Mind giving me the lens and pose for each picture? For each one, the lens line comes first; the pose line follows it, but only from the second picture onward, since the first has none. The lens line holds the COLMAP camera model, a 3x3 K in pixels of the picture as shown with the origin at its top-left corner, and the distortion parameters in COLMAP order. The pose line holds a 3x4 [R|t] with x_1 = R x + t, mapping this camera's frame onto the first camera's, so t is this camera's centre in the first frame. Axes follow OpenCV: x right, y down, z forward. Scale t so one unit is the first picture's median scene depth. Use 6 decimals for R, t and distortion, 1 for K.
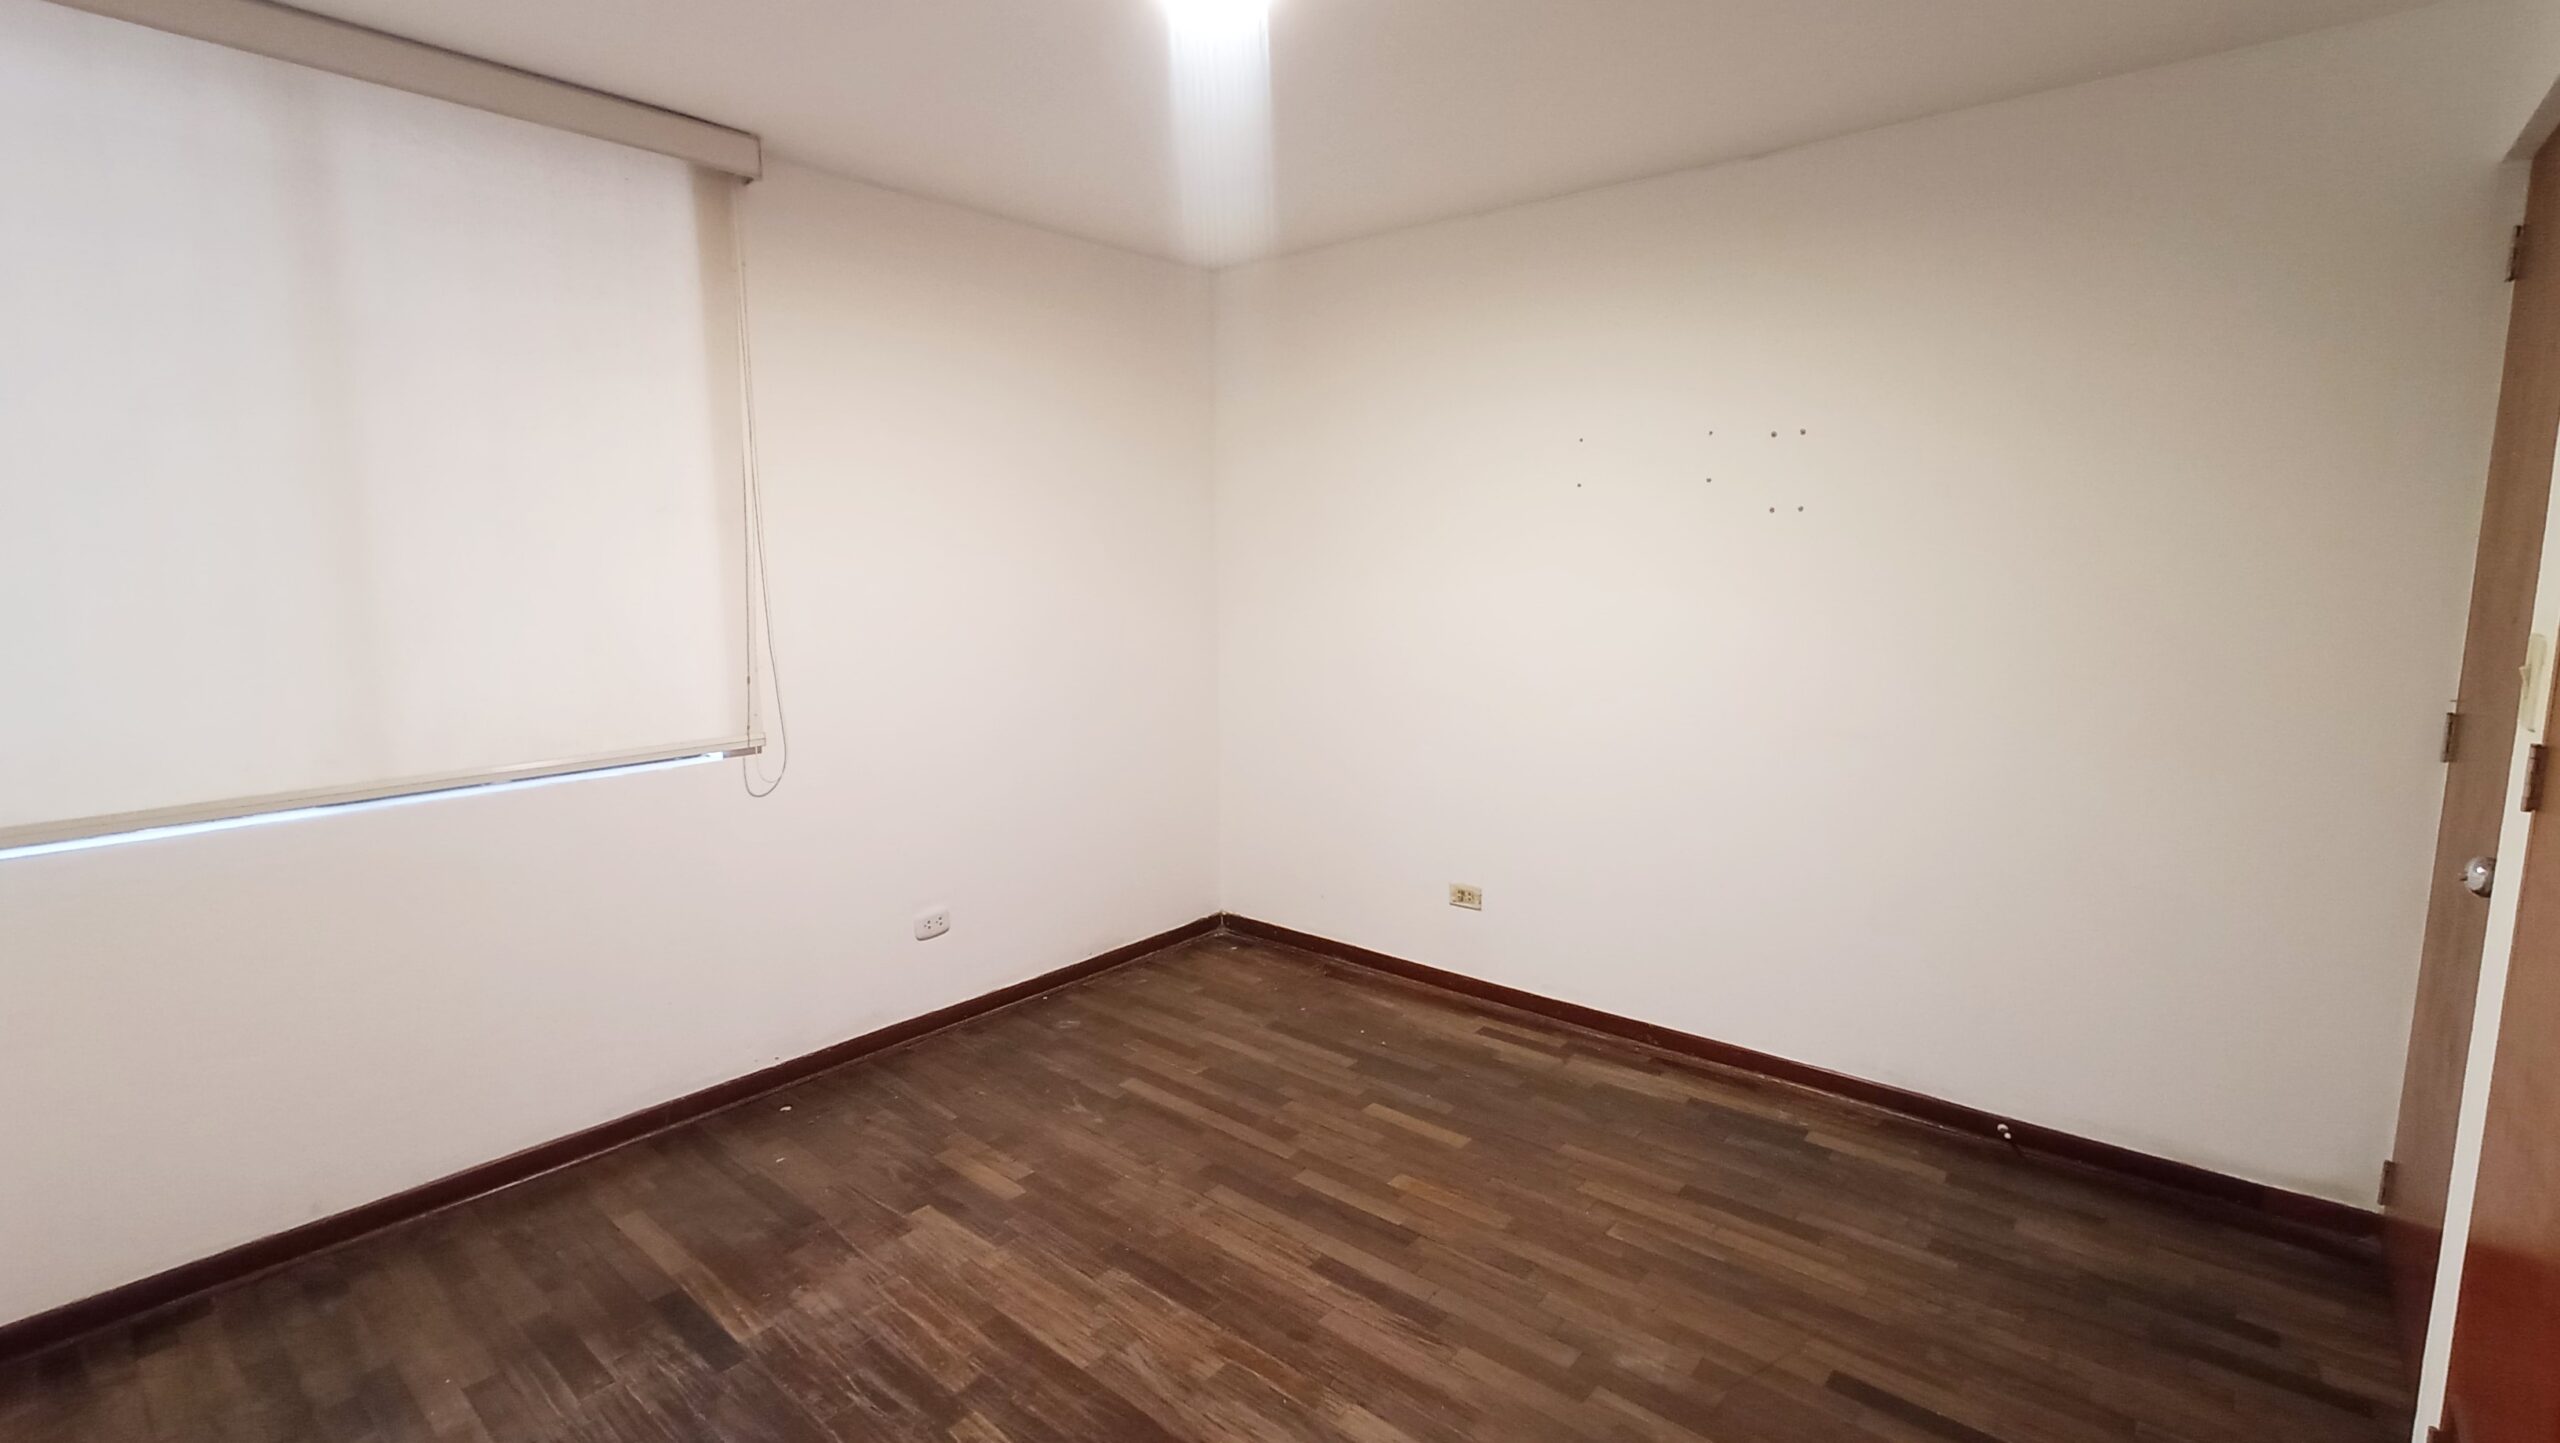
lens RADIAL K [[1153.3, 0, 1288.9], [0, 1153.3, 714.5], [0, 0, 1]] dist [-0.005412, 0.000431]
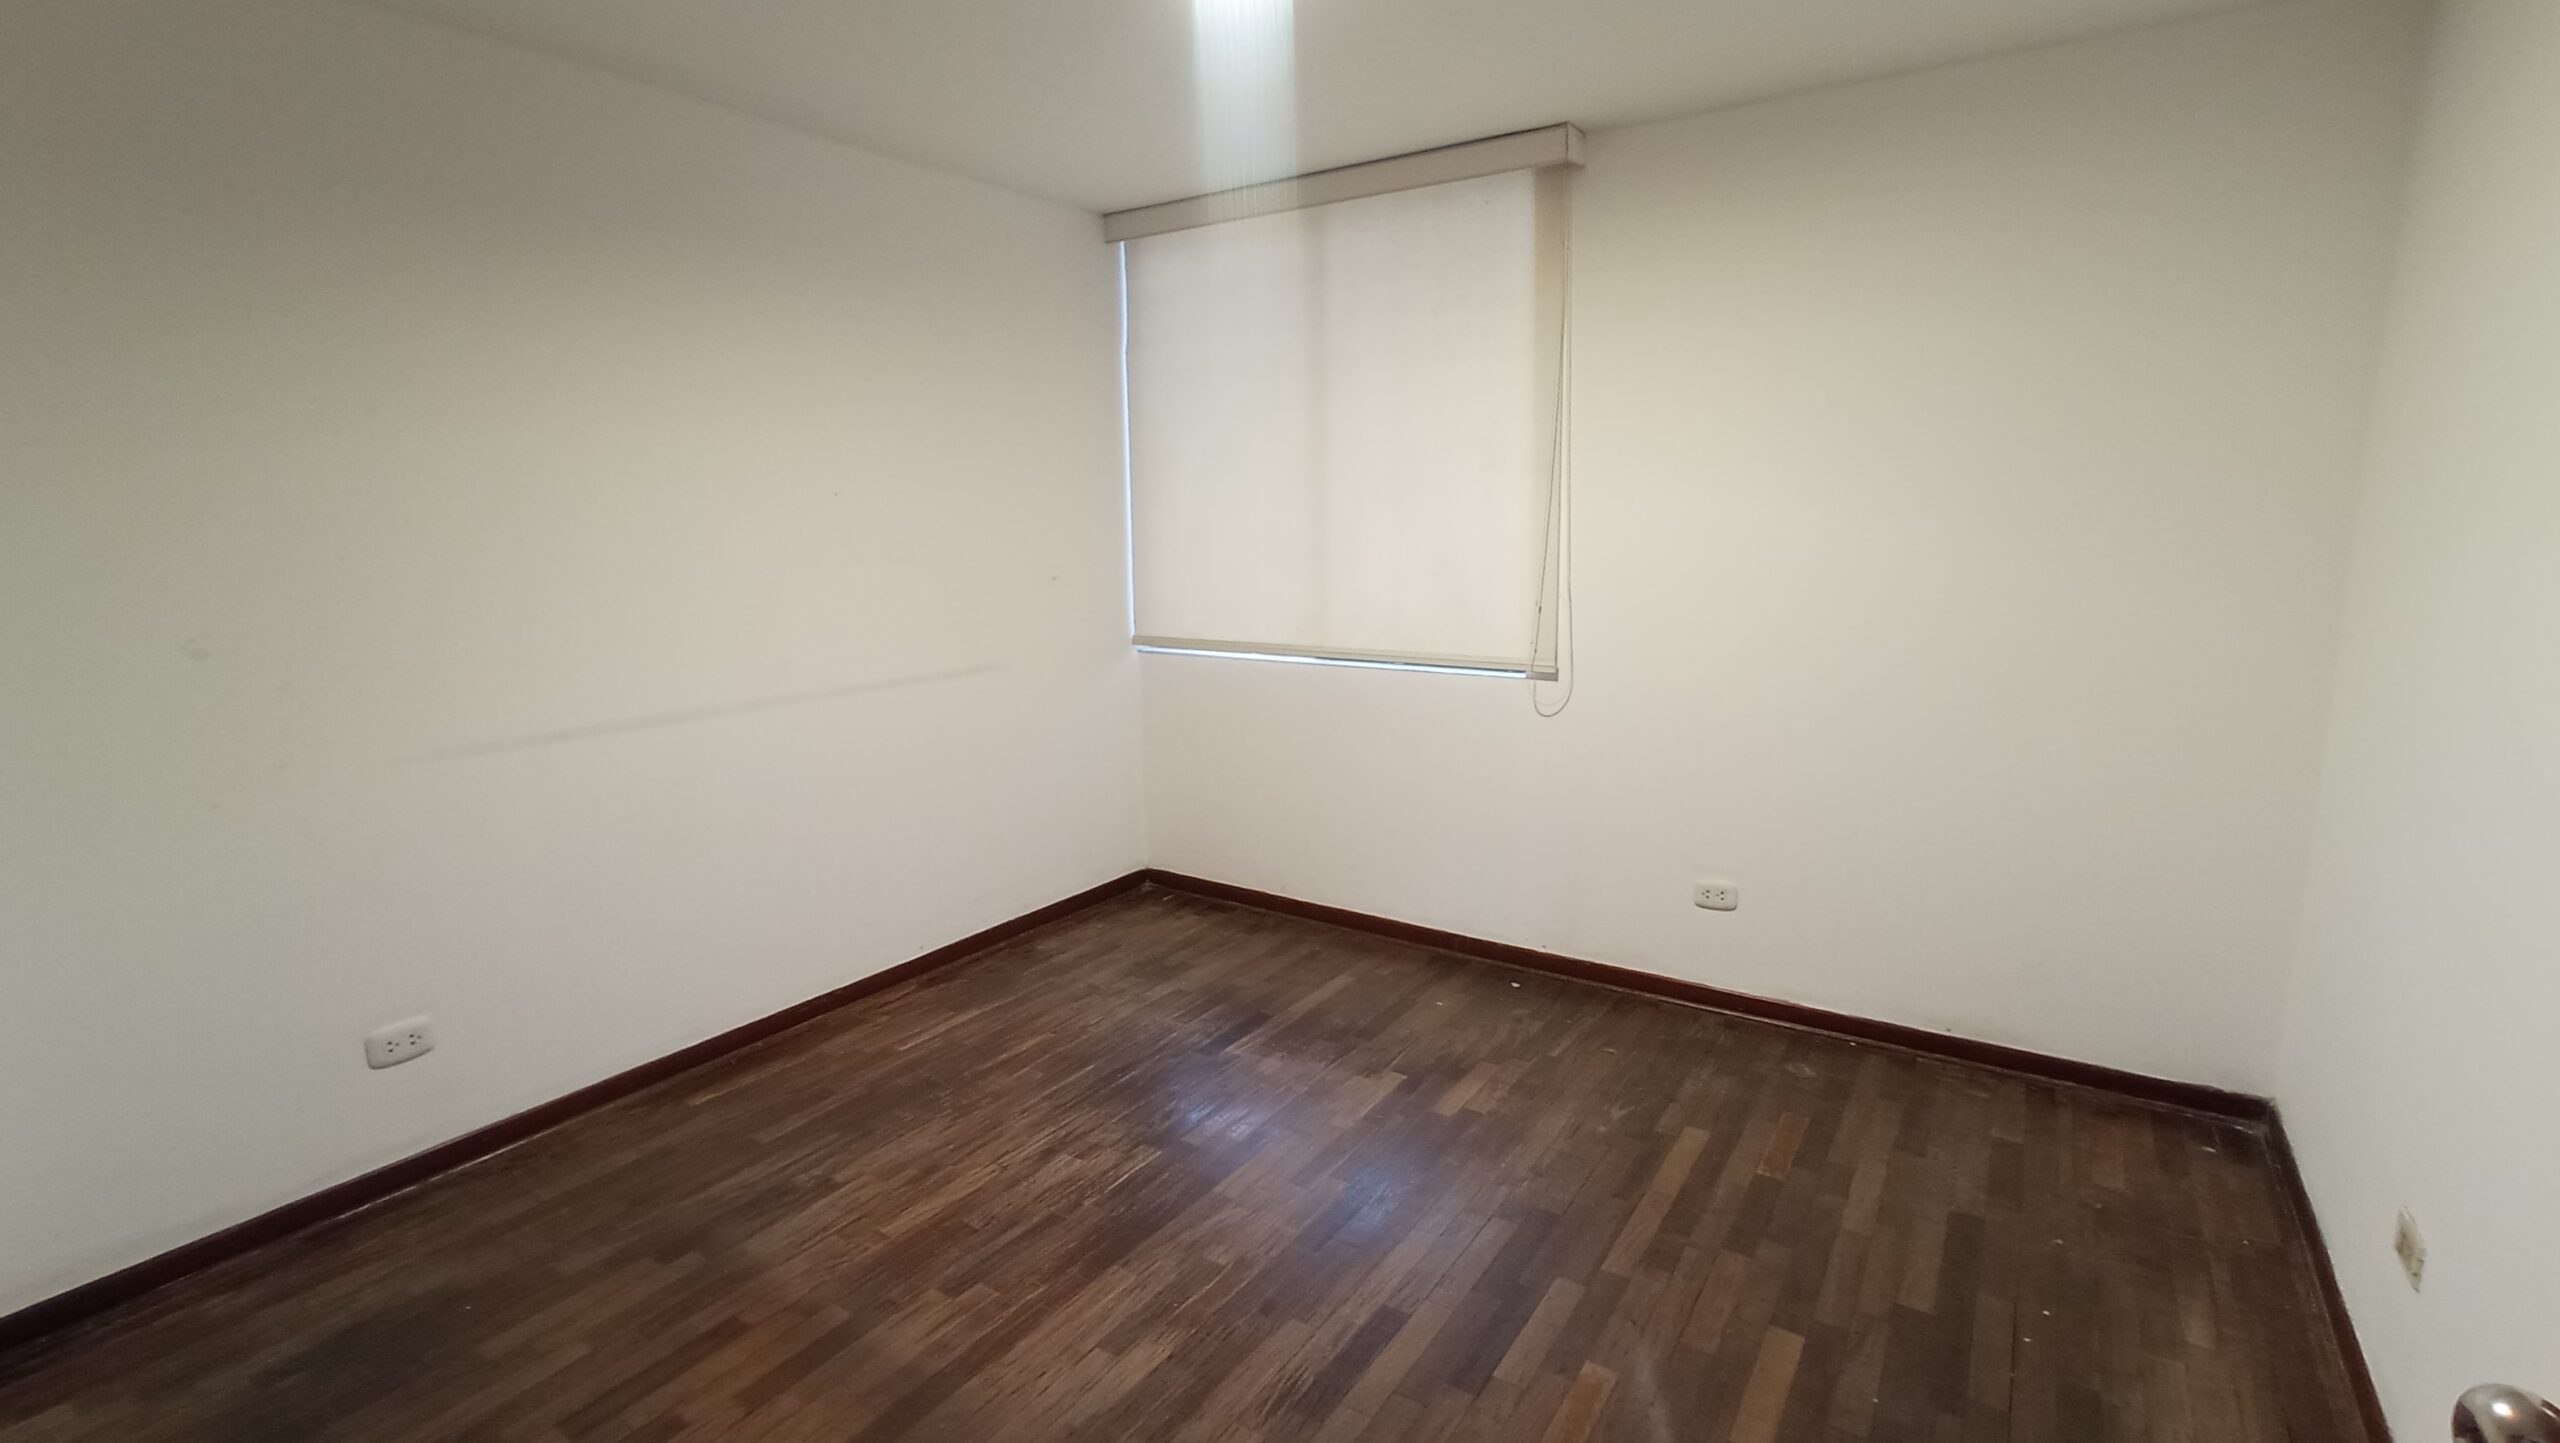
lens RADIAL K [[1153.3, 0, 1288.9], [0, 1153.3, 714.5], [0, 0, 1]] dist [-0.005412, 0.000431]
pose [[0.118569, 0.172465, -0.977853, 0.653002], [-0.122868, 0.979780, 0.157907, -0.082943], [0.985315, 0.101424, 0.137362, 0.615039]]
